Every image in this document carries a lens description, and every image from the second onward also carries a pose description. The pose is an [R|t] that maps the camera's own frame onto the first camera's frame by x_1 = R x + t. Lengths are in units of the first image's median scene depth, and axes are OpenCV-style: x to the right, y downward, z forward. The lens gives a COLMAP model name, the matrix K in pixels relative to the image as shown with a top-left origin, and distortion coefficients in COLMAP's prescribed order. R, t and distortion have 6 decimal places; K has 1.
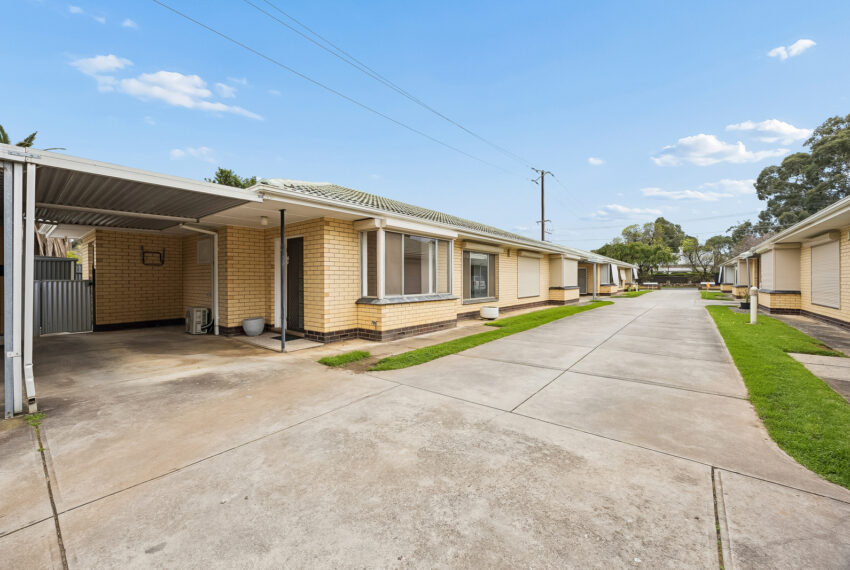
lens RADIAL K [[341.5, 0, 411.6], [0, 341.5, 280.8], [0, 0, 1]] dist [-0.002986, 0.000023]
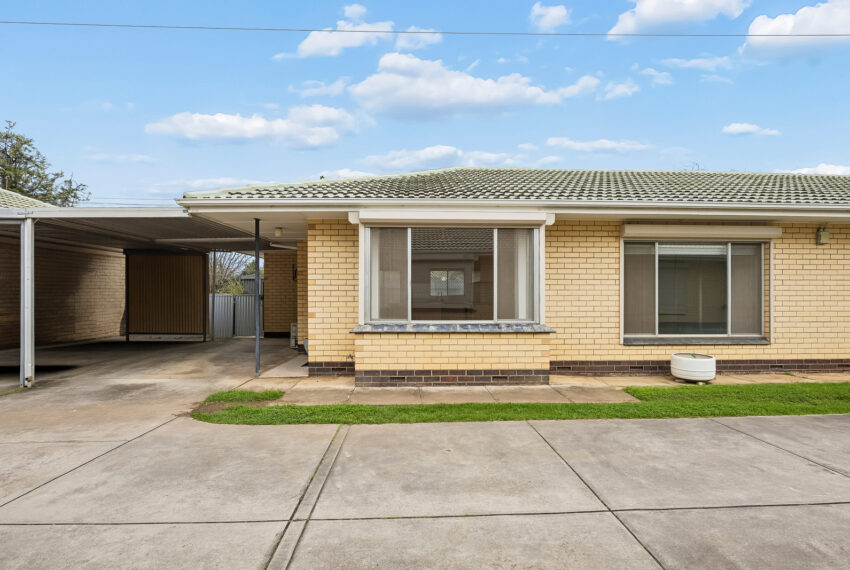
lens RADIAL K [[414.8, 0, 423.9], [0, 414.8, 287.8], [0, 0, 1]] dist [-0.012443, -0.000473]
pose [[0.661041, -0.006143, -0.750325, 0.653564], [-0.004524, 0.999916, -0.012172, -0.013077], [0.750337, 0.011440, 0.660957, 0.541990]]
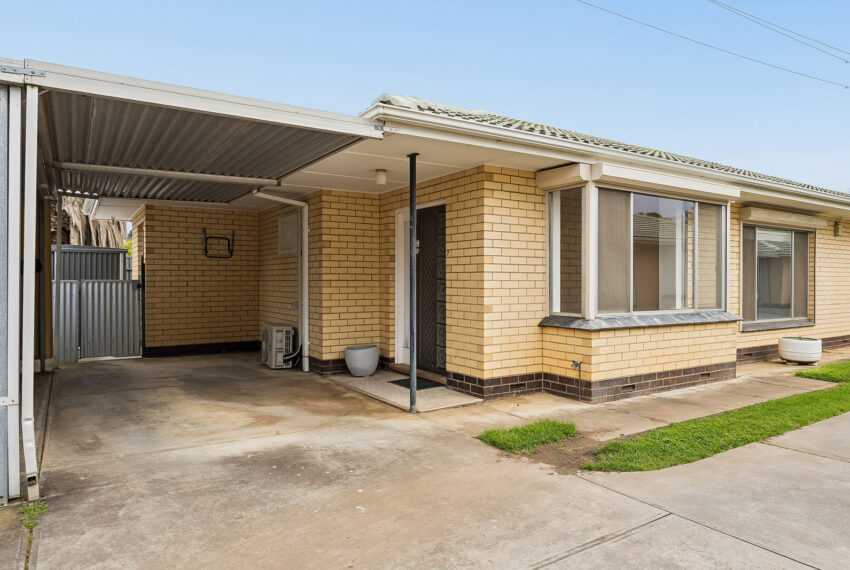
lens RADIAL K [[561.4, 0, 435.6], [0, 561.4, 284.1], [0, 0, 1]] dist [-0.016525, 0.002975]
pose [[0.957514, 0.005942, -0.288325, -0.070929], [-0.005468, 0.999982, 0.002450, -0.000225], [0.288335, -0.000770, 0.957529, 0.124199]]
